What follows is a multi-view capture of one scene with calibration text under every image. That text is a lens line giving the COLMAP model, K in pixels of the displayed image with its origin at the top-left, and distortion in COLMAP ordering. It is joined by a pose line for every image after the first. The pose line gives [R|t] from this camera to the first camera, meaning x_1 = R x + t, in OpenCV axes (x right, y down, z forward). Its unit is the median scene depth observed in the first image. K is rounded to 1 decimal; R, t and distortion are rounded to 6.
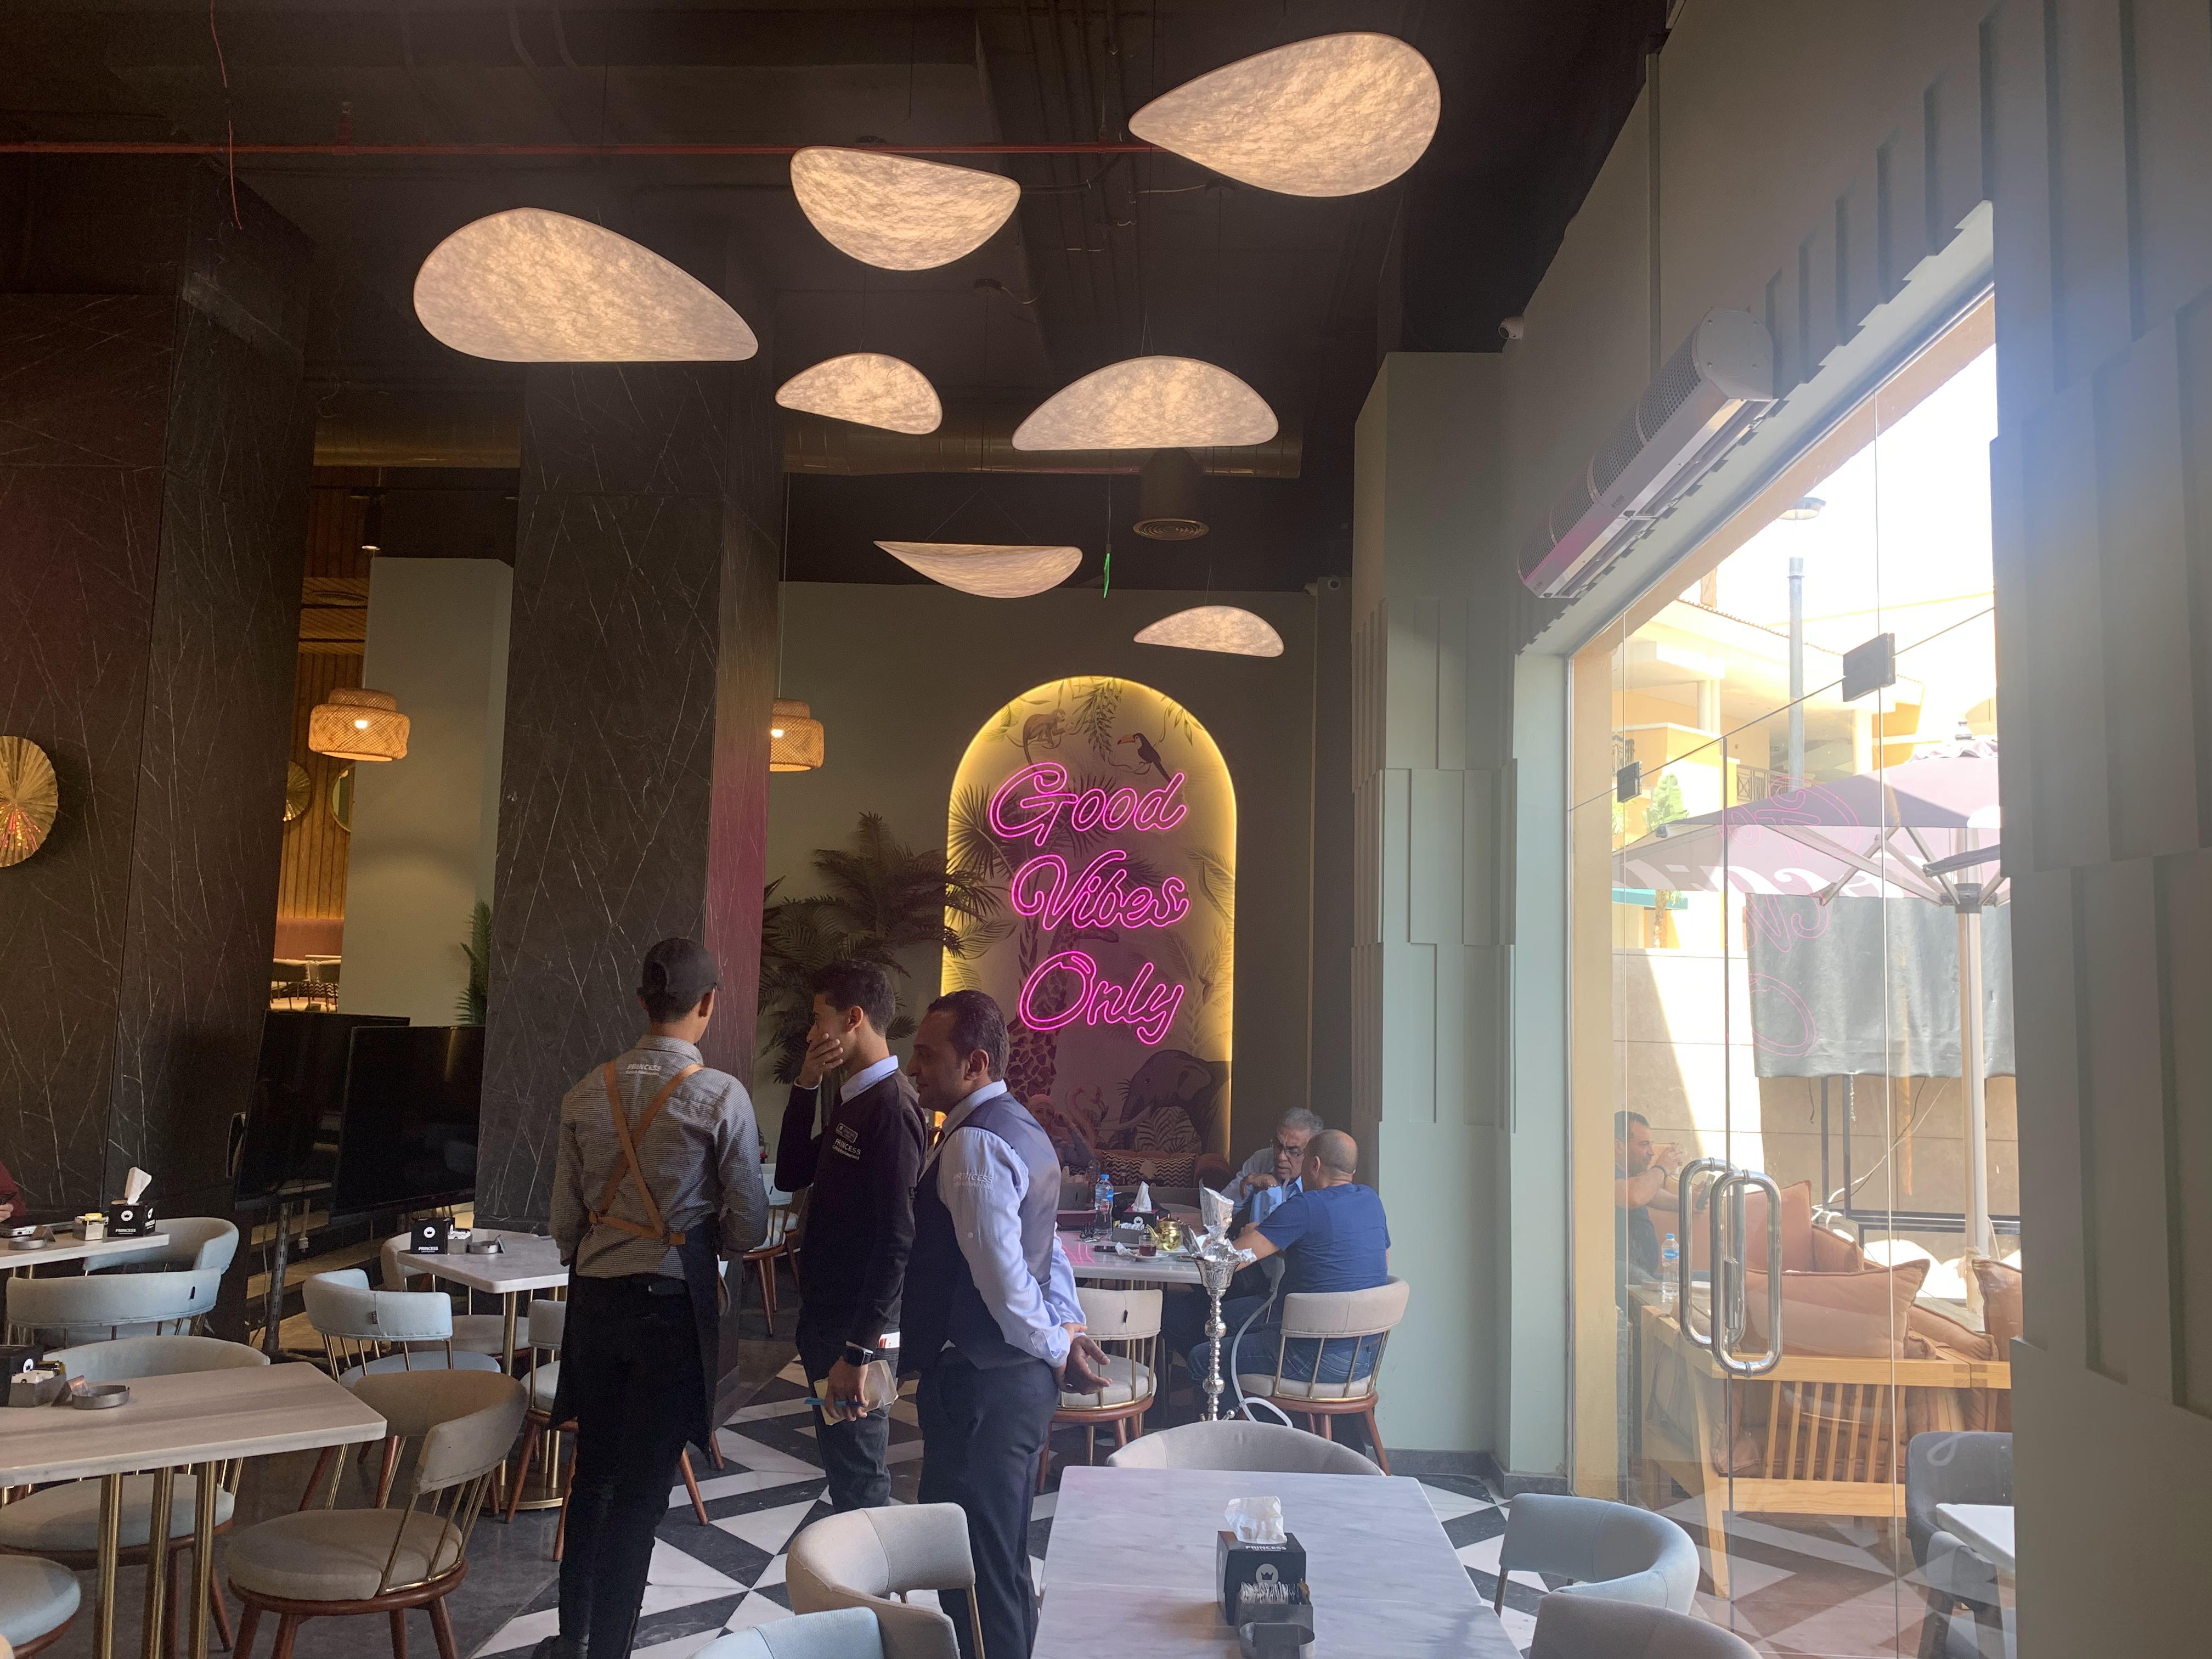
lens RADIAL K [[1652.5, 0, 1104.4], [0, 1652.5, 820.3], [0, 0, 1]] dist [0.112926, -0.214420]
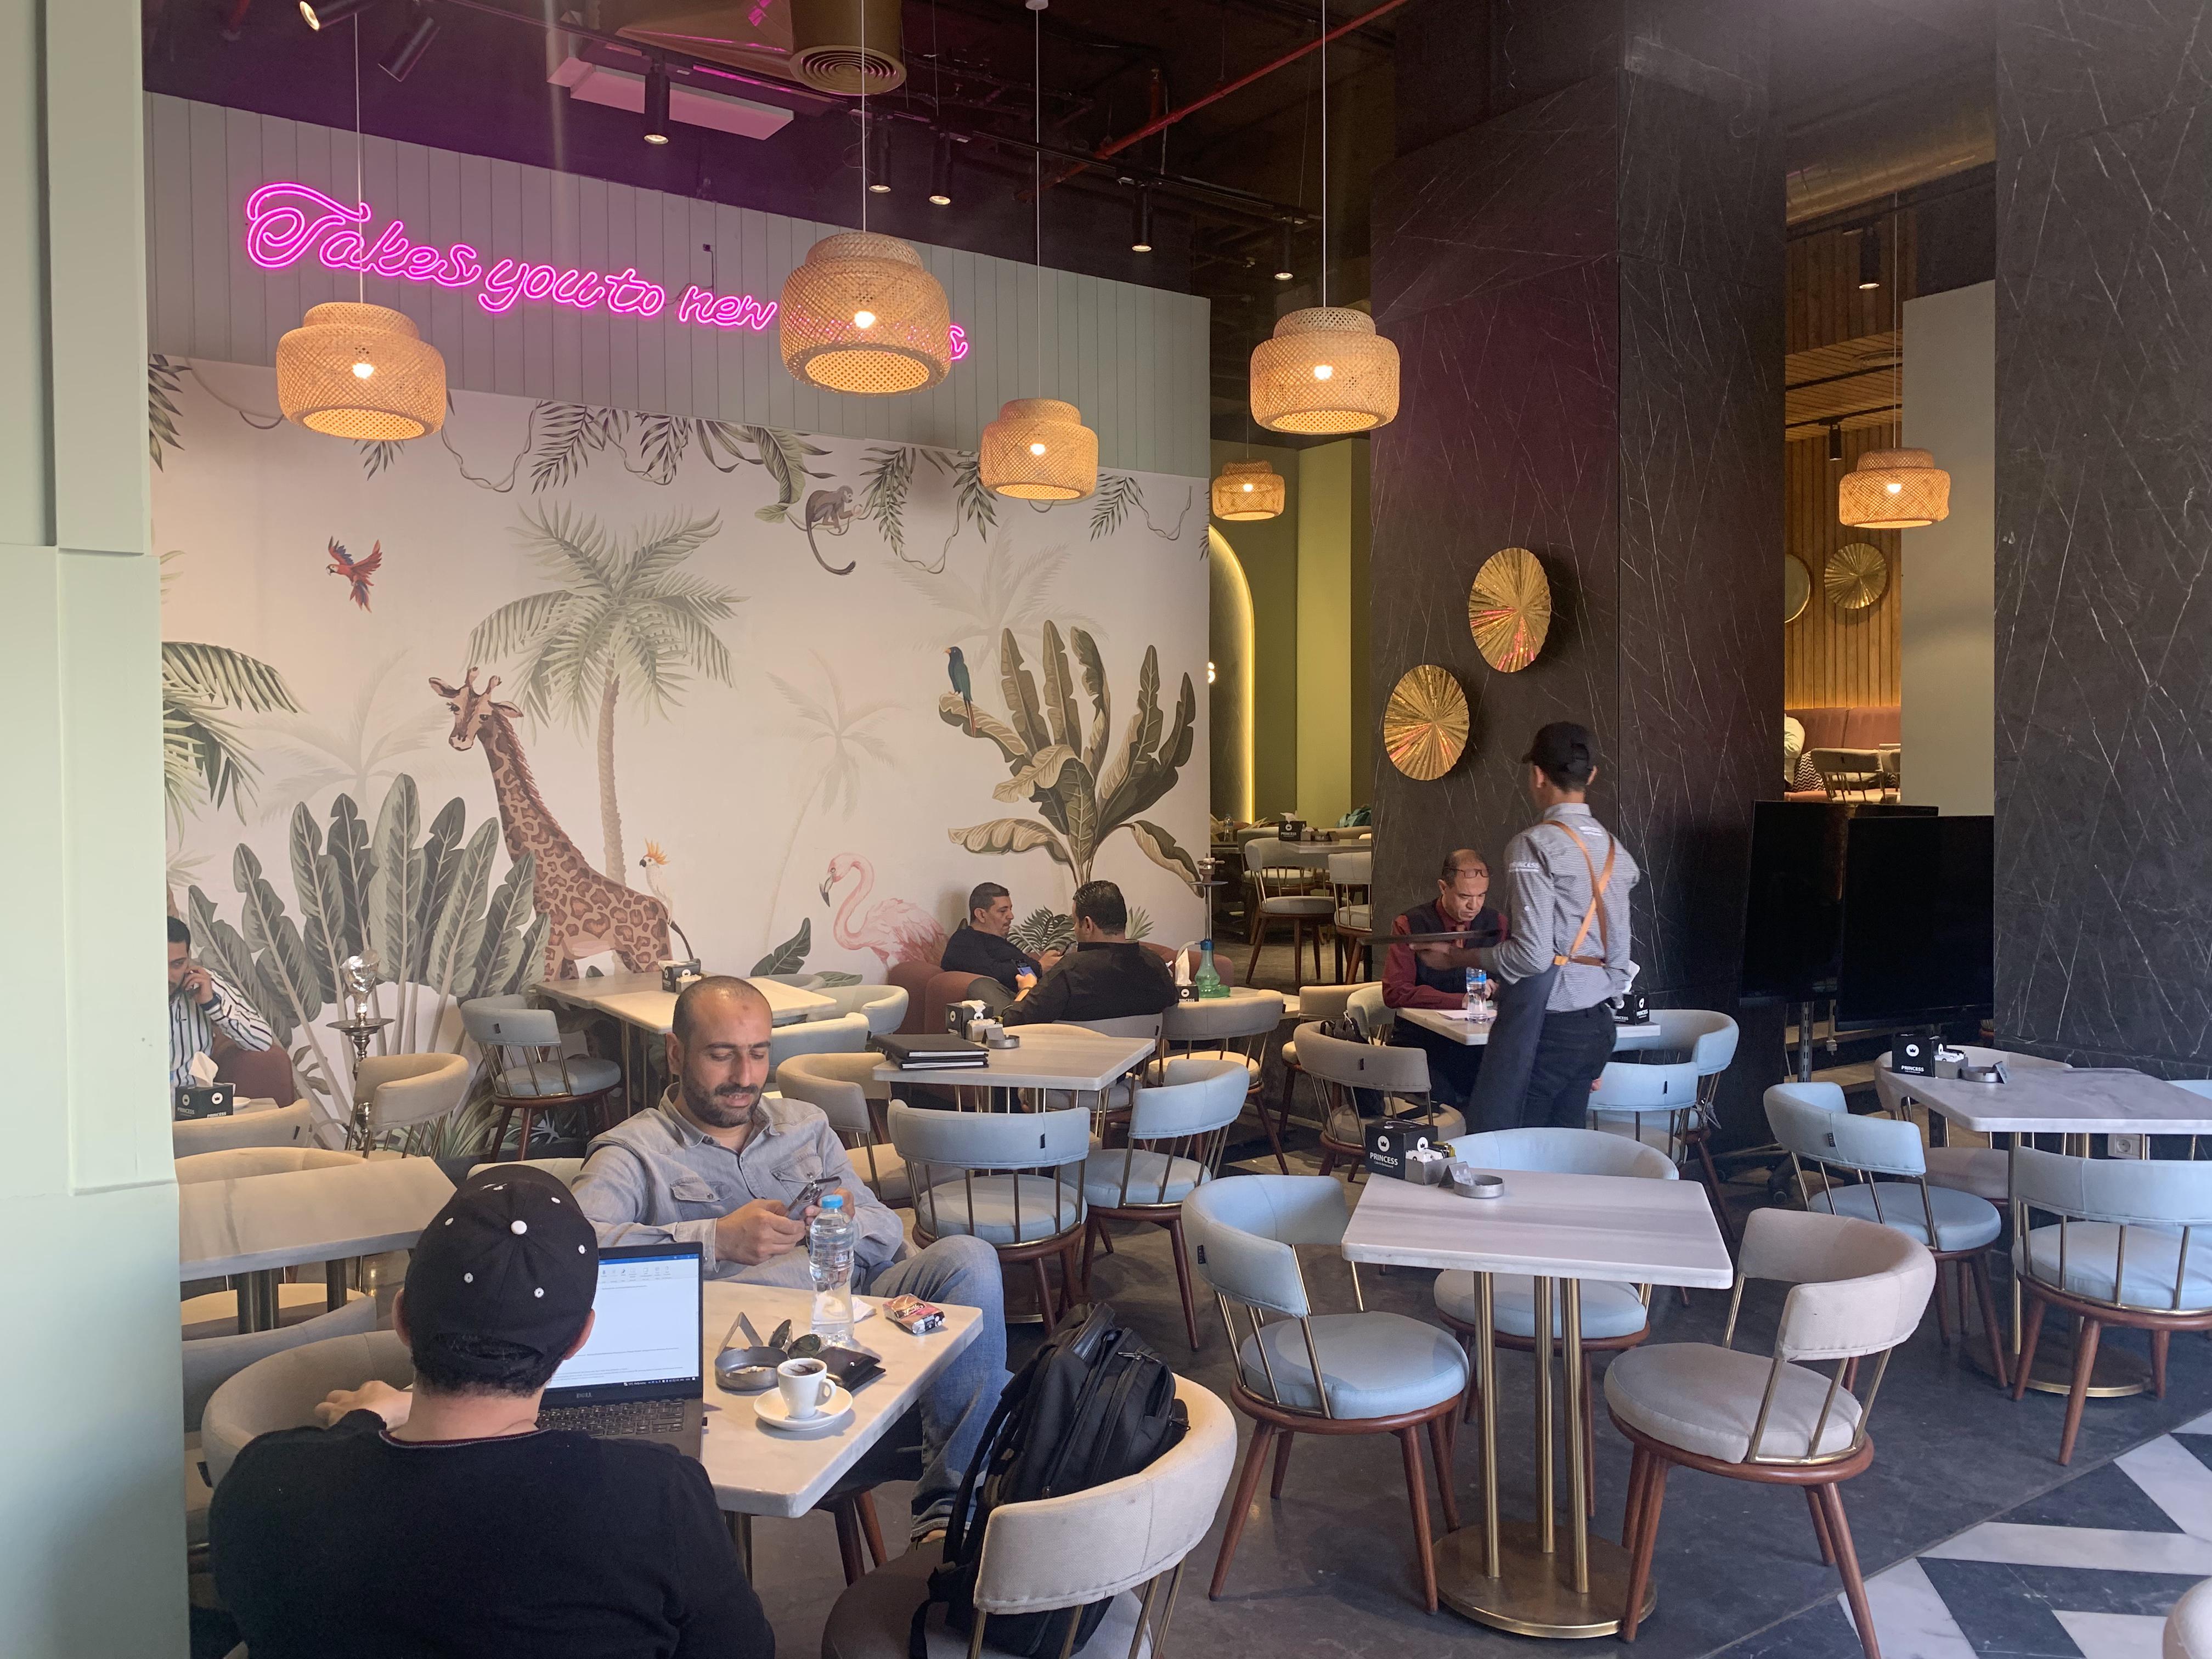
lens RADIAL K [[1652.5, 0, 1104.4], [0, 1652.5, 820.3], [0, 0, 1]] dist [0.112926, -0.214420]
pose [[0.597477, -0.010054, -0.801823, 0.038028], [0.107086, 0.991966, 0.067356, 0.020433], [0.794704, -0.126108, 0.593753, 0.140138]]
